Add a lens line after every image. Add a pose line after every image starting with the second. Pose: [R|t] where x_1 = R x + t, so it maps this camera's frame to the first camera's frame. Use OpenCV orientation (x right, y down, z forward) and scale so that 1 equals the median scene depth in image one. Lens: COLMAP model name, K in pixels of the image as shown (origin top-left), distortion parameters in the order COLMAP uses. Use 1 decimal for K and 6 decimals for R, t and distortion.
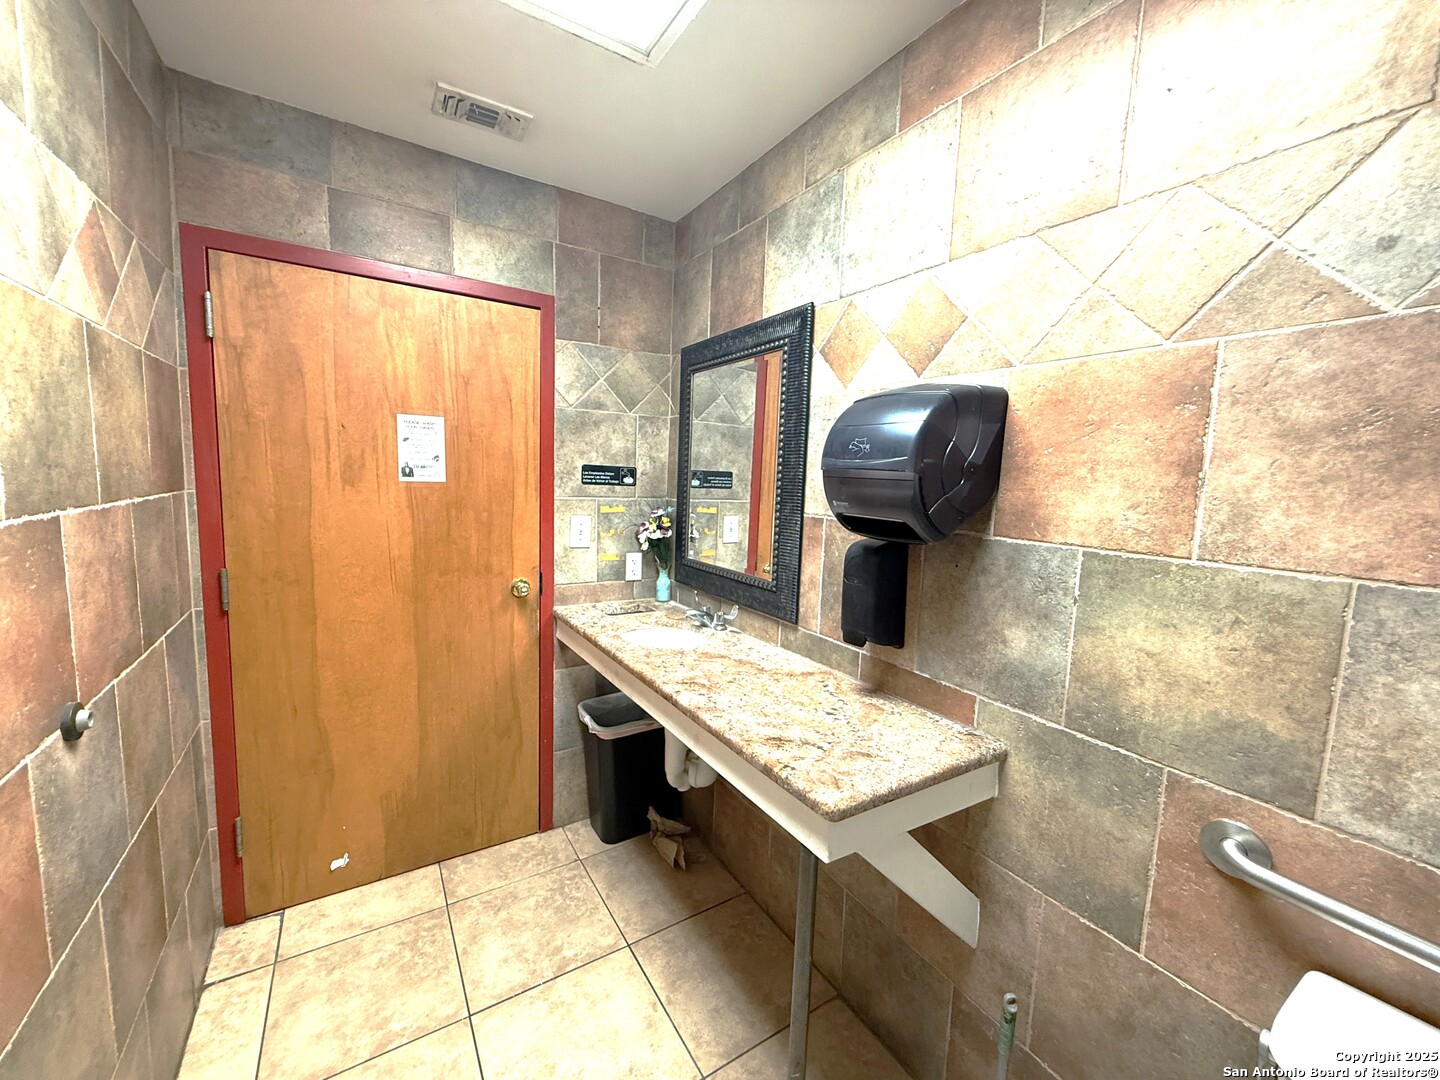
lens RADIAL K [[579.7, 0, 723.5], [0, 579.7, 547.6], [0, 0, 1]] dist [-0.011721, -0.000361]
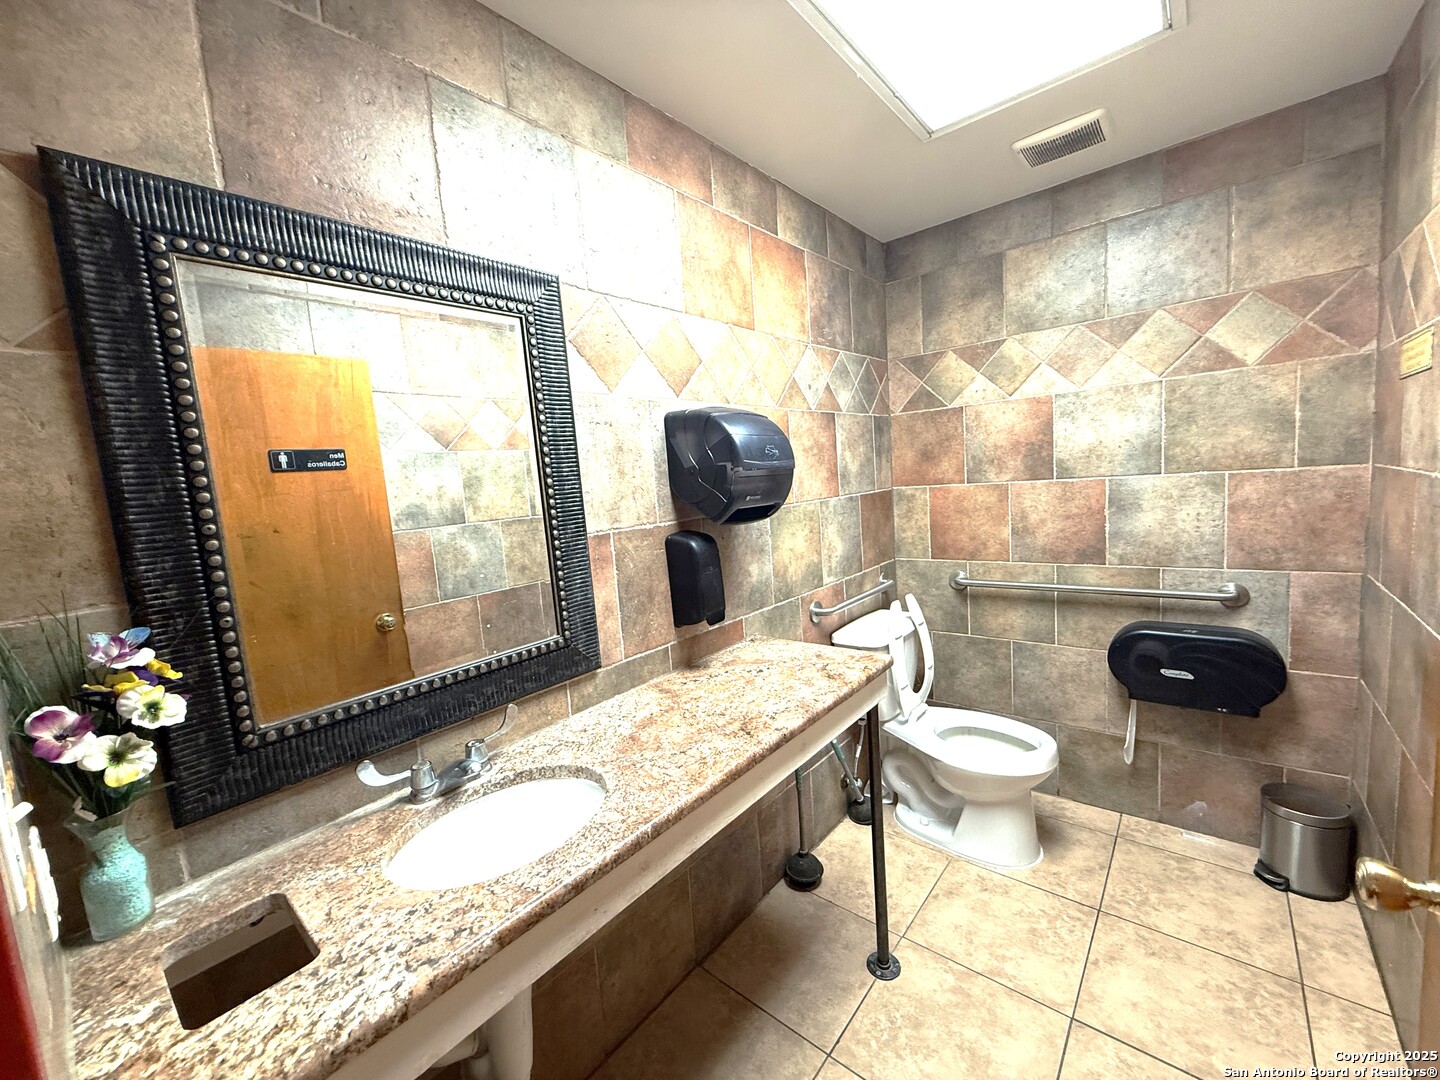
lens RADIAL K [[570.0, 0, 720.0], [0, 570.0, 540.0], [0, 0, 1]] dist [0.002626, -0.000297]
pose [[-0.303696, -0.118700, 0.945346, -0.813894], [0.178653, 0.967515, 0.178877, -0.190757], [-0.935869, 0.223213, -0.272625, 1.235347]]
